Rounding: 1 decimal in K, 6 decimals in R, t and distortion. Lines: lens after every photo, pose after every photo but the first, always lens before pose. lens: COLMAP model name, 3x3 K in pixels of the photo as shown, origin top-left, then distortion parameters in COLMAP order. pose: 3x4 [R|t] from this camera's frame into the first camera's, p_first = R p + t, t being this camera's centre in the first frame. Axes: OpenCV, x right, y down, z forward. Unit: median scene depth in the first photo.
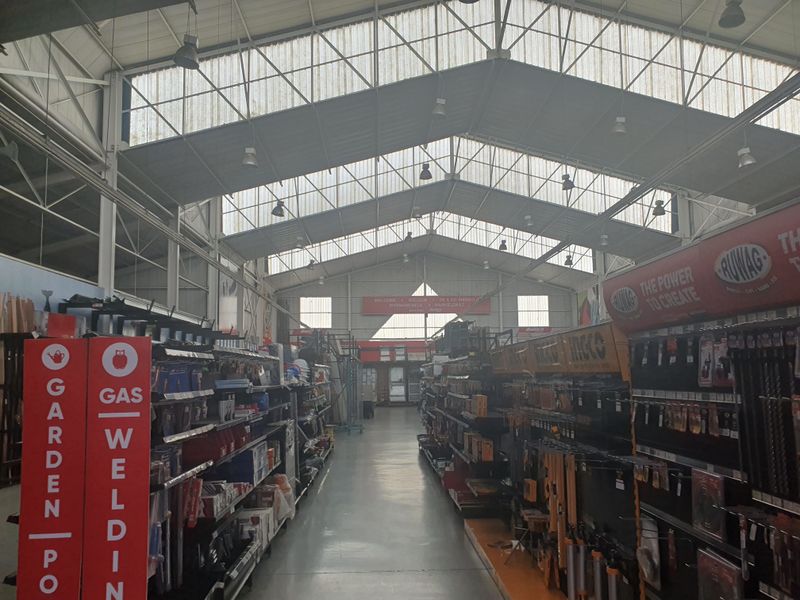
lens RADIAL K [[611.1, 0, 401.5], [0, 611.1, 298.8], [0, 0, 1]] dist [0.024346, 0.002429]
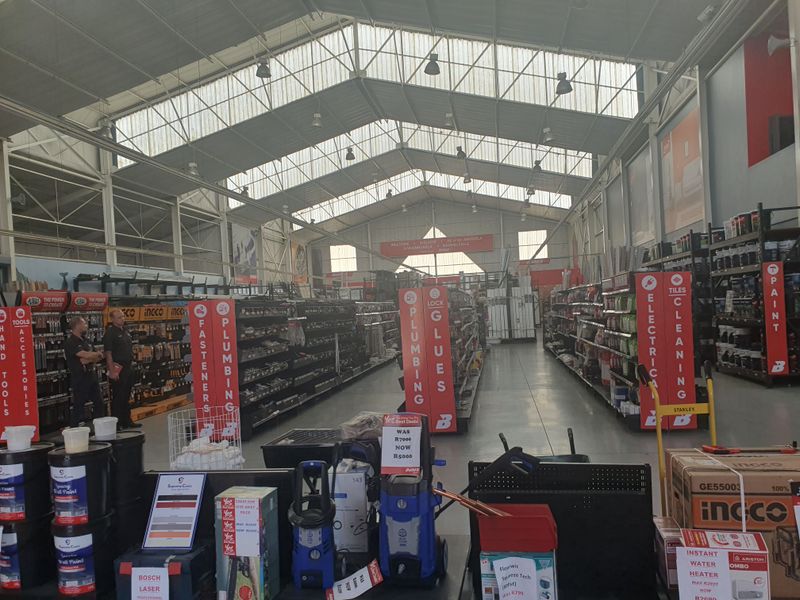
lens RADIAL K [[611.1, 0, 397.8], [0, 611.1, 303.9], [0, 0, 1]] dist [0.024346, 0.002429]
pose [[0.980239, -0.044361, -0.192776, 0.475155], [0.067205, 0.991248, 0.113625, -0.043660], [0.186049, -0.124335, 0.974642, -0.358538]]
